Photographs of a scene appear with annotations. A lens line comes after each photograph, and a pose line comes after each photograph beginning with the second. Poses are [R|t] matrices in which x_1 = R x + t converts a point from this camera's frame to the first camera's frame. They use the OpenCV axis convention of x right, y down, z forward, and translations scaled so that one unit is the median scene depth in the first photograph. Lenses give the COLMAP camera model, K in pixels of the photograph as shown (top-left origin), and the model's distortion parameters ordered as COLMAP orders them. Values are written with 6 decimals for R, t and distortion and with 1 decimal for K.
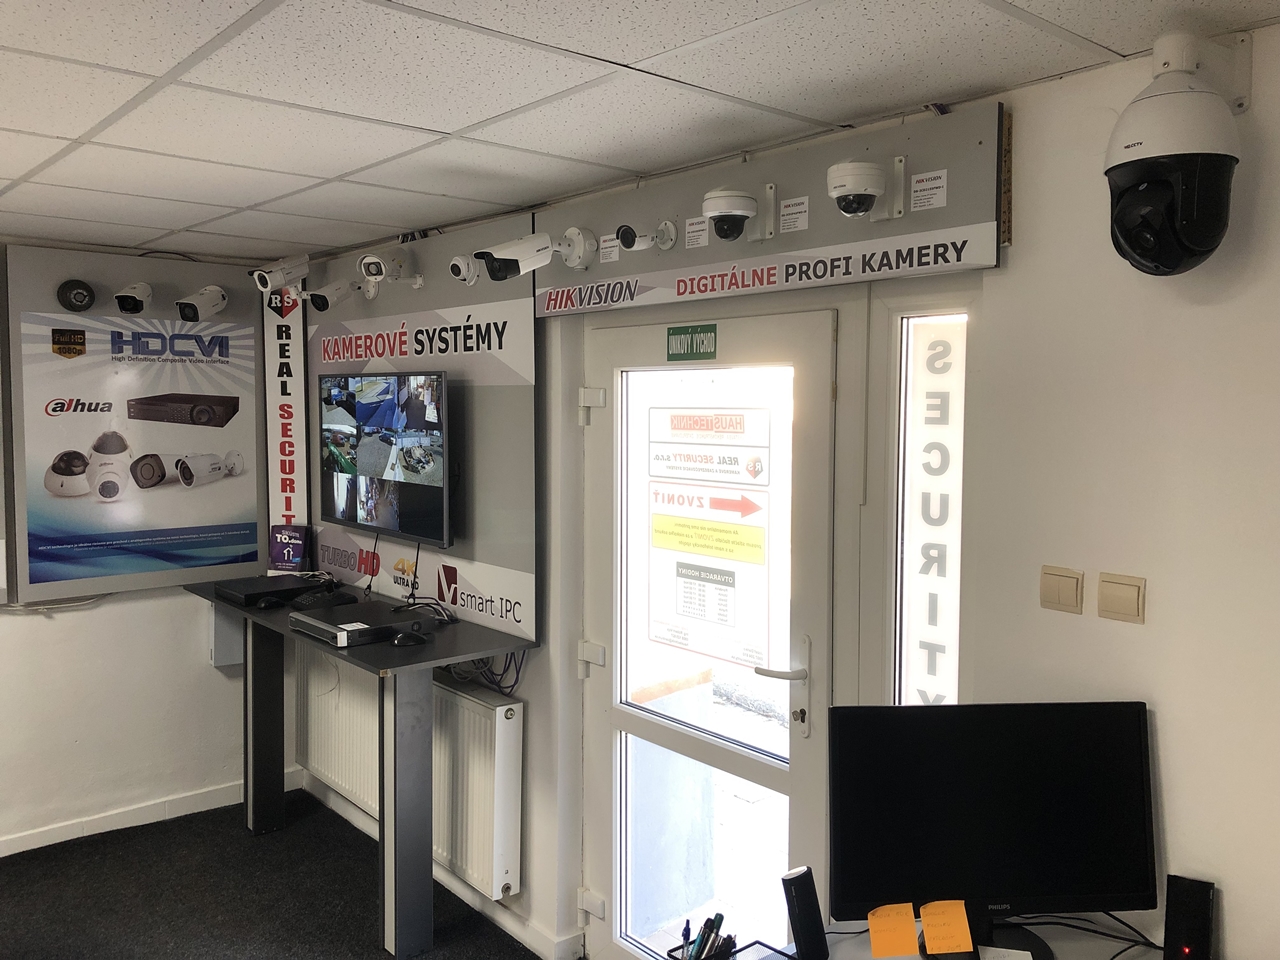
lens RADIAL K [[1050.4, 0, 637.2], [0, 1050.4, 468.7], [0, 0, 1]] dist [0.036730, -0.029547]
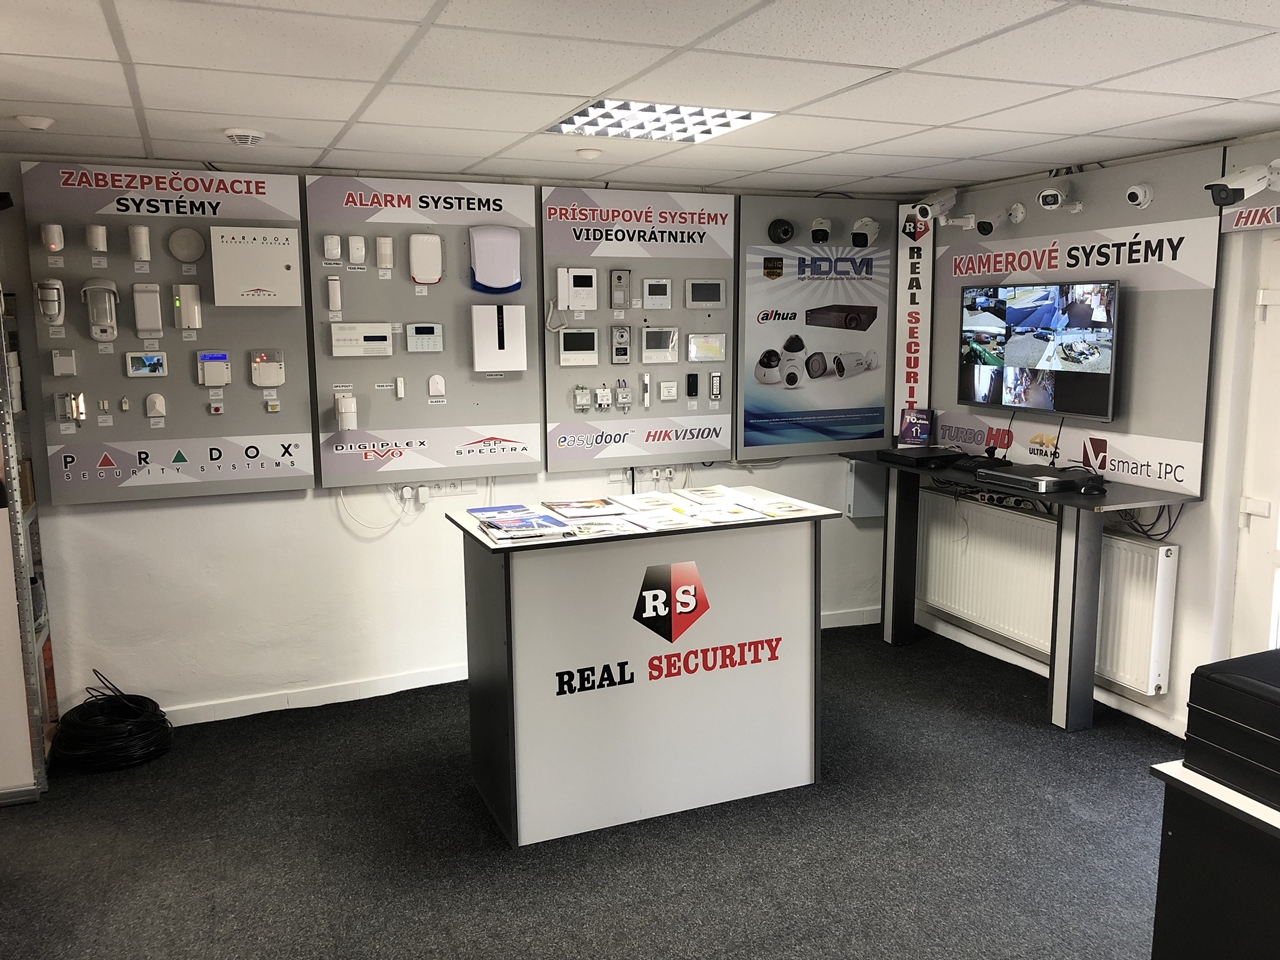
lens RADIAL K [[1050.4, 0, 638.4], [0, 1050.4, 474.4], [0, 0, 1]] dist [0.036730, -0.029547]
pose [[0.945525, 0.033873, -0.323783, -0.261310], [-0.005901, 0.996192, 0.086985, 0.026438], [0.325497, -0.080335, 0.942124, -0.327239]]
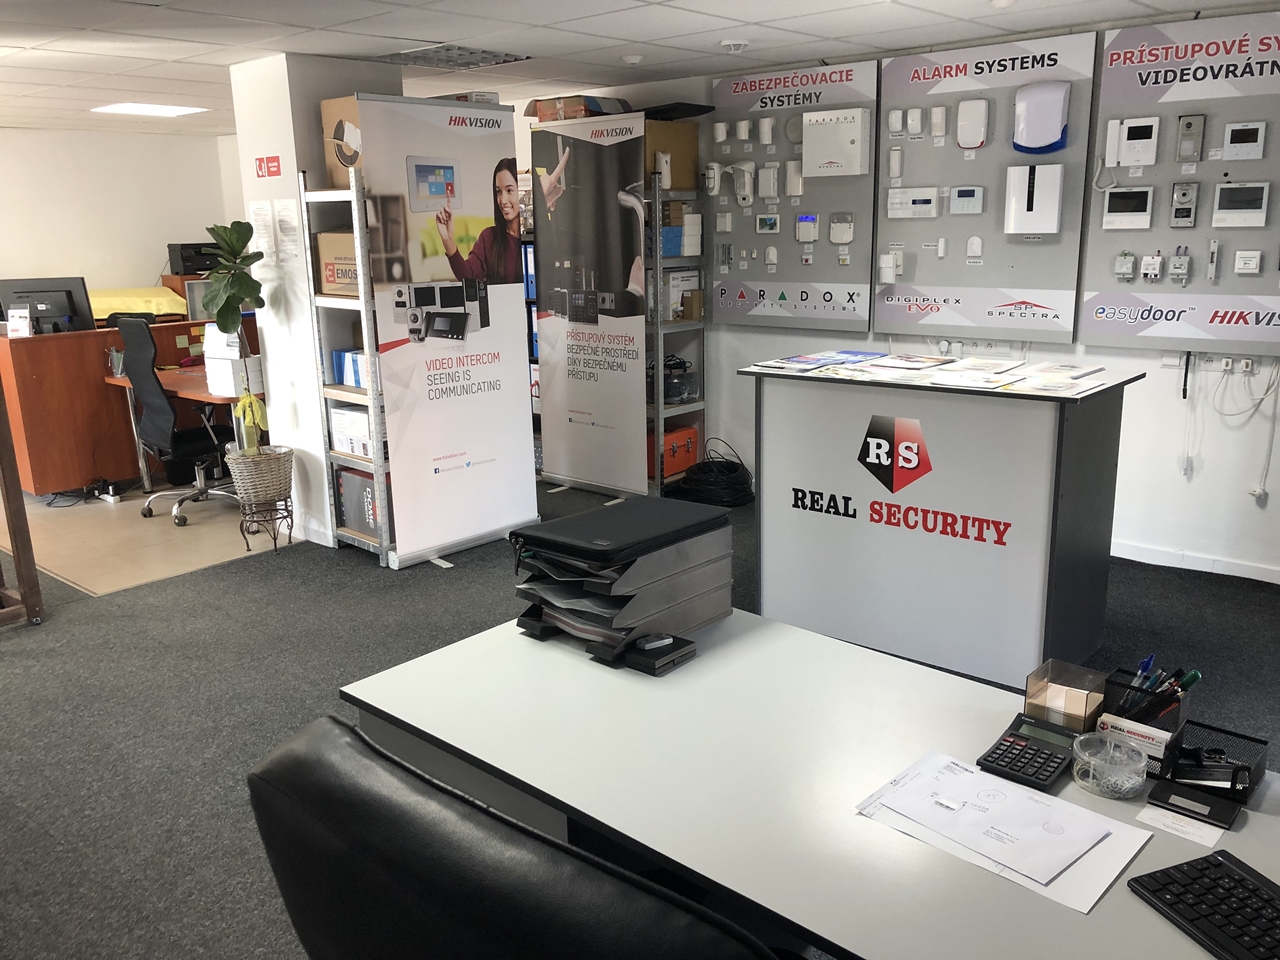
lens RADIAL K [[1050.4, 0, 632.8], [0, 1050.4, 470.2], [0, 0, 1]] dist [0.036730, -0.029547]
pose [[0.122770, 0.224292, -0.966758, 0.359193], [-0.041235, 0.974439, 0.220838, 0.029307], [0.991578, 0.012751, 0.128881, 0.164980]]
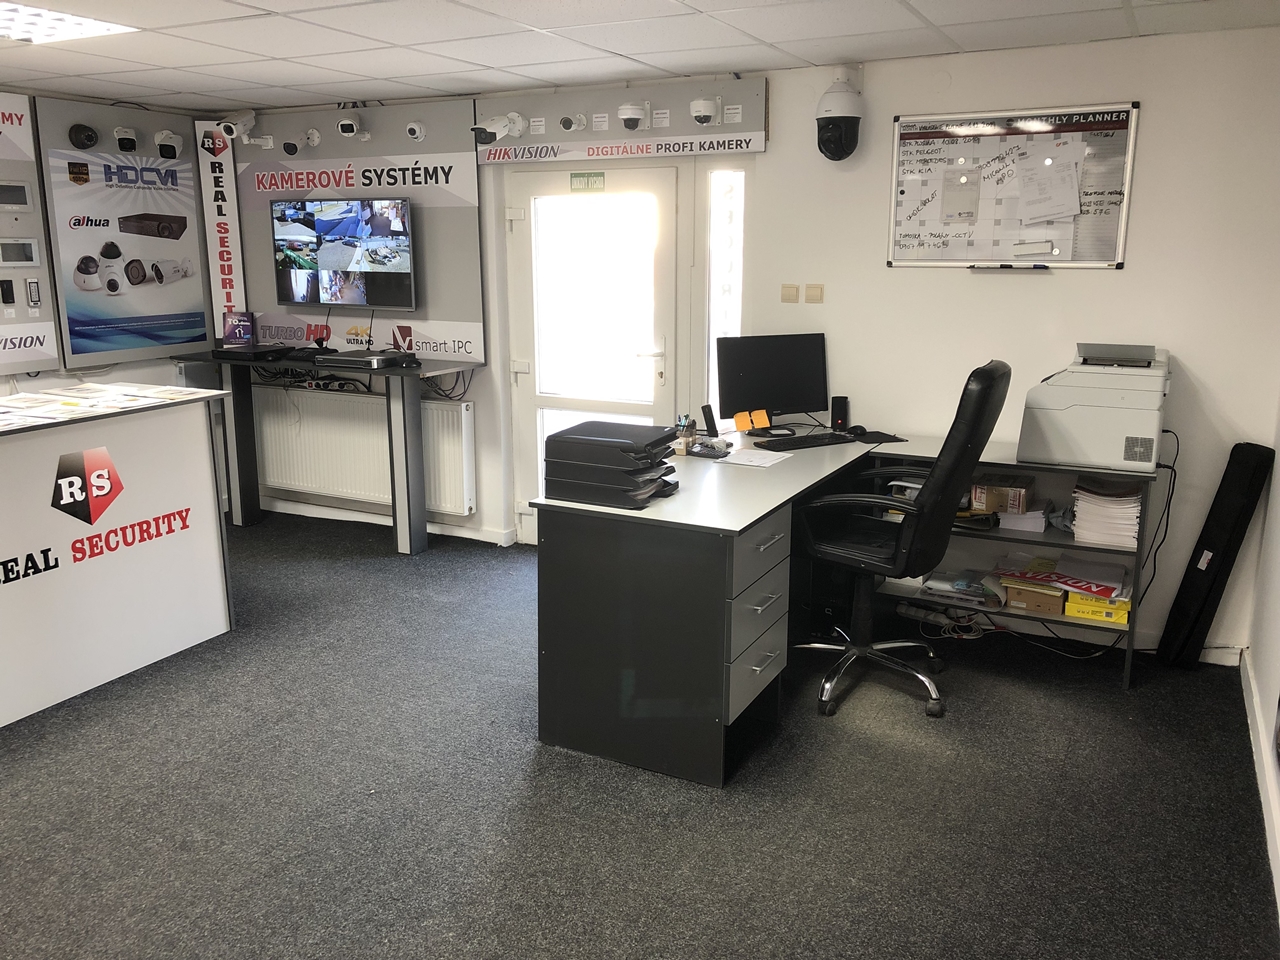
lens RADIAL K [[1050.4, 0, 643.1], [0, 1050.4, 472.1], [0, 0, 1]] dist [0.036730, -0.029547]
pose [[0.926388, -0.087975, 0.366150, -0.403749], [0.030095, 0.986514, 0.160886, 0.059939], [-0.375366, -0.138024, 0.916542, -0.551766]]
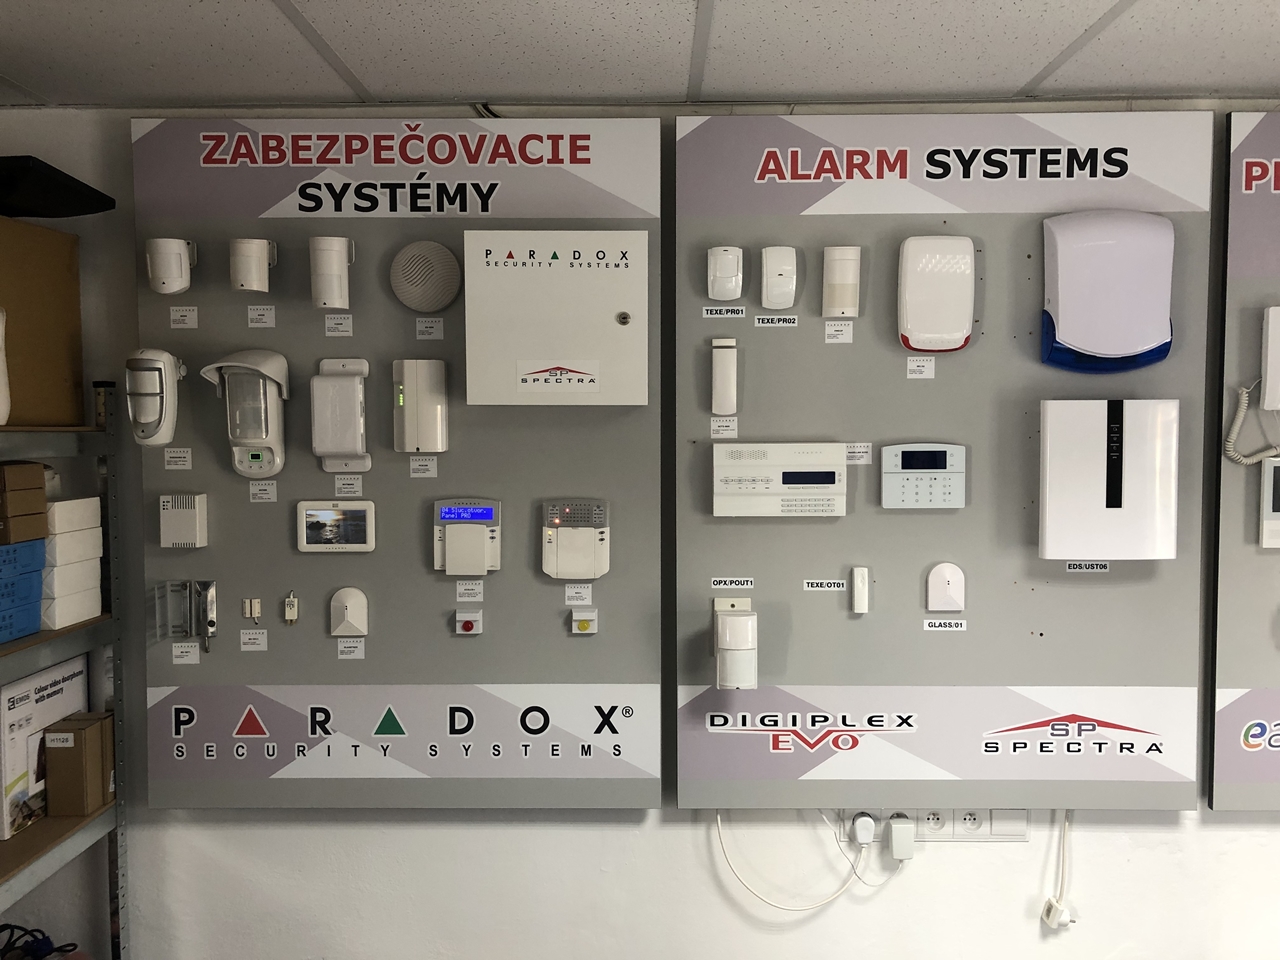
lens RADIAL K [[1050.4, 0, 641.7], [0, 1050.4, 479.0], [0, 0, 1]] dist [0.036730, -0.029547]
pose [[0.736001, 0.022923, -0.676592, -0.631194], [-0.033678, 0.999429, -0.002775, -0.014943], [0.676142, 0.024829, 0.736353, 0.253483]]
